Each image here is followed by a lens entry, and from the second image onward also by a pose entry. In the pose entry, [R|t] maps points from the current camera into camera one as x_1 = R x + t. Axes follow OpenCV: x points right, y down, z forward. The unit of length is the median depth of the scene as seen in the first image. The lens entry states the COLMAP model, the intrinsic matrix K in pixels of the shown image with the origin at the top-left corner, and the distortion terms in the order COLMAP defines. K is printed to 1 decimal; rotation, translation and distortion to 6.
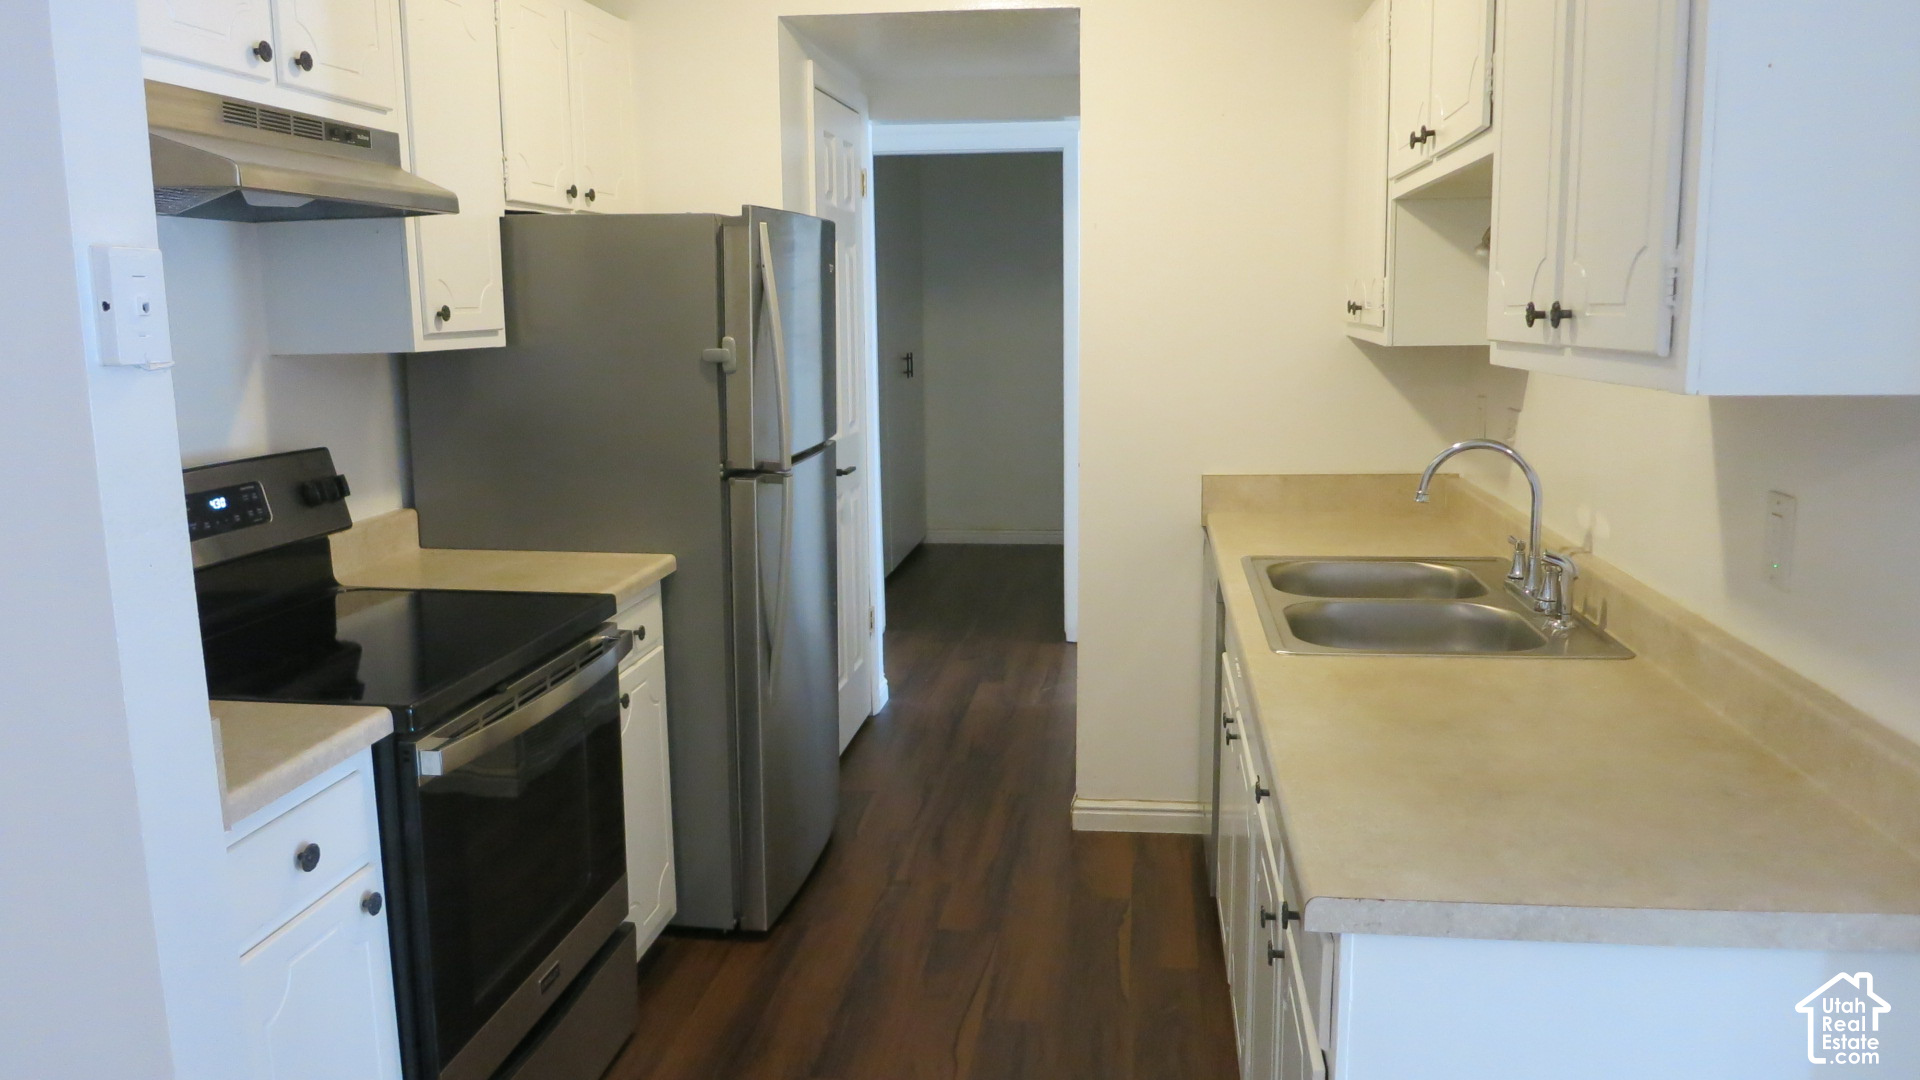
lens RADIAL K [[1372.3, 0, 960.0], [0, 1372.3, 540.0], [0, 0, 1]] dist [-0.044248, -0.000857]
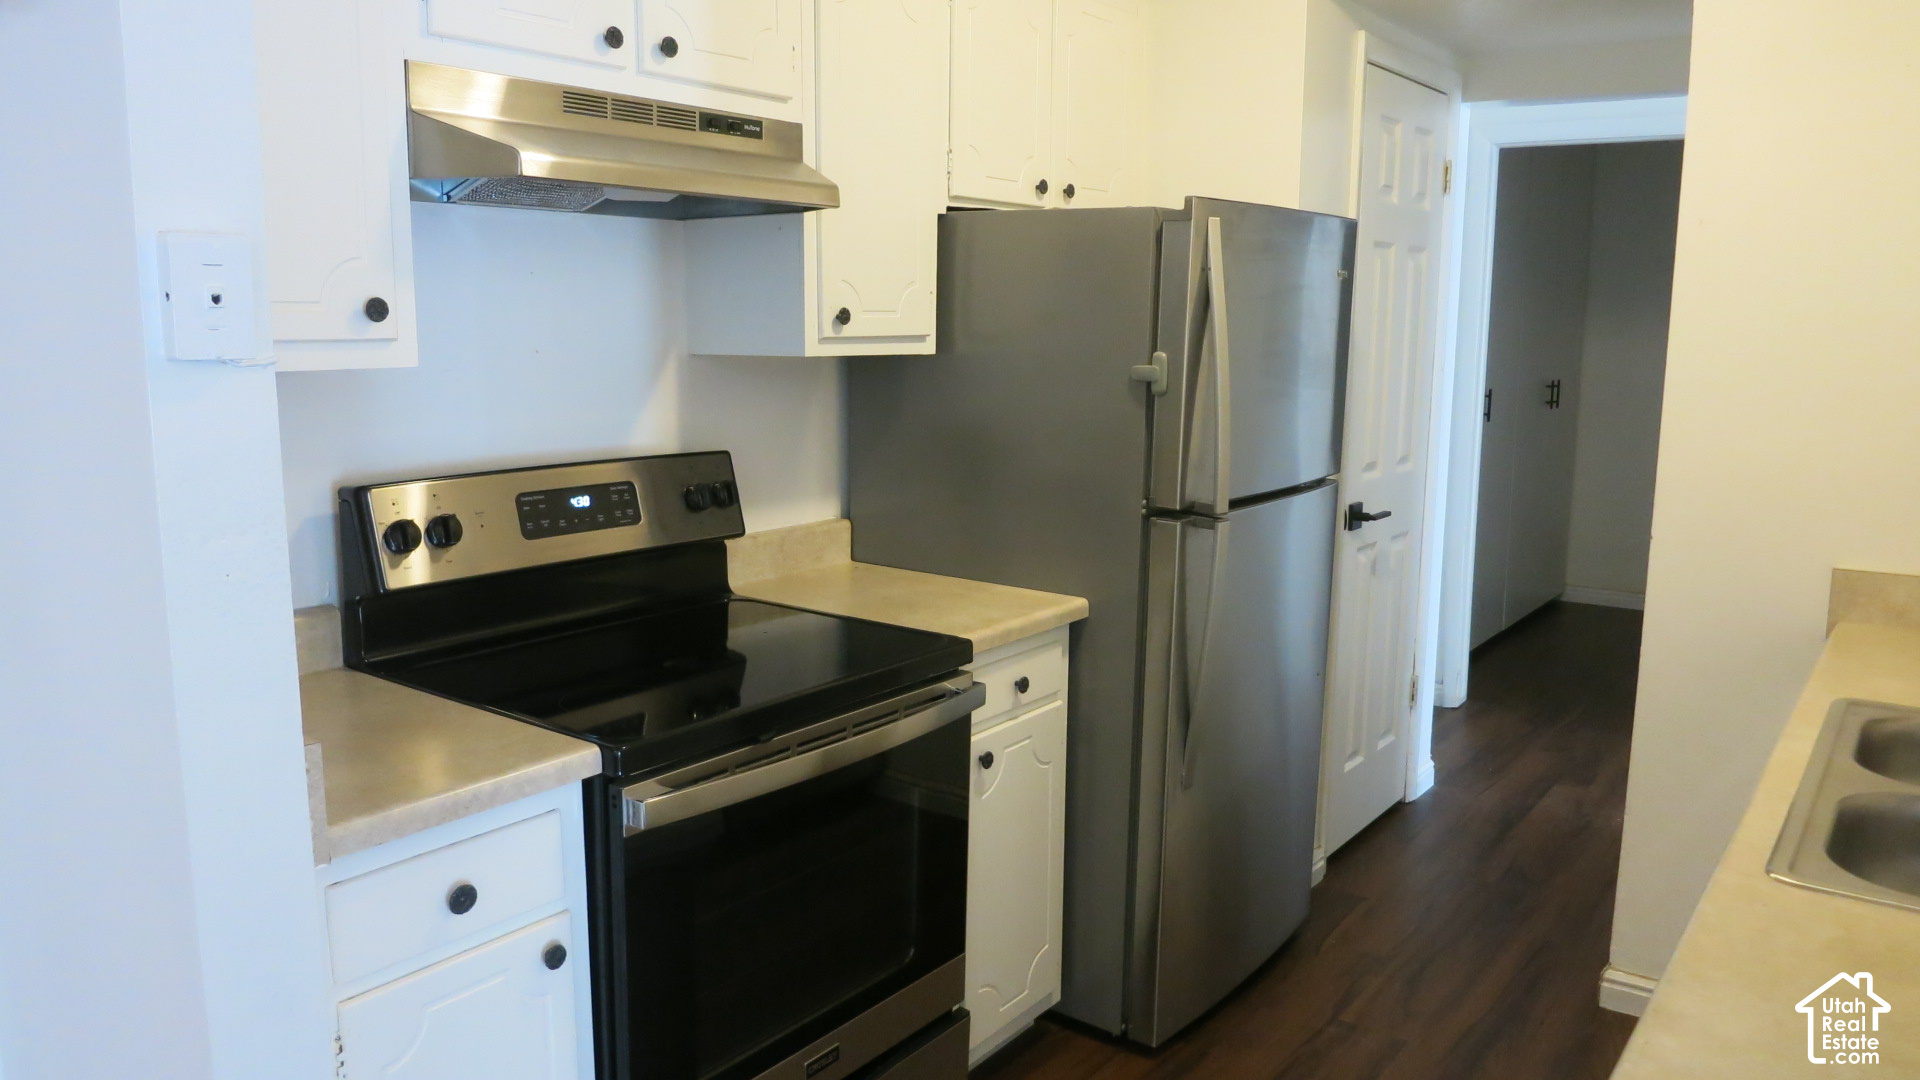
lens RADIAL K [[1372.3, 0, 960.0], [0, 1372.3, 540.0], [0, 0, 1]] dist [-0.044248, -0.000857]
pose [[0.874152, 0.095975, -0.476075, 0.139655], [-0.100249, 0.994826, 0.016480, -0.034636], [0.475193, 0.033320, 0.879250, 0.201688]]
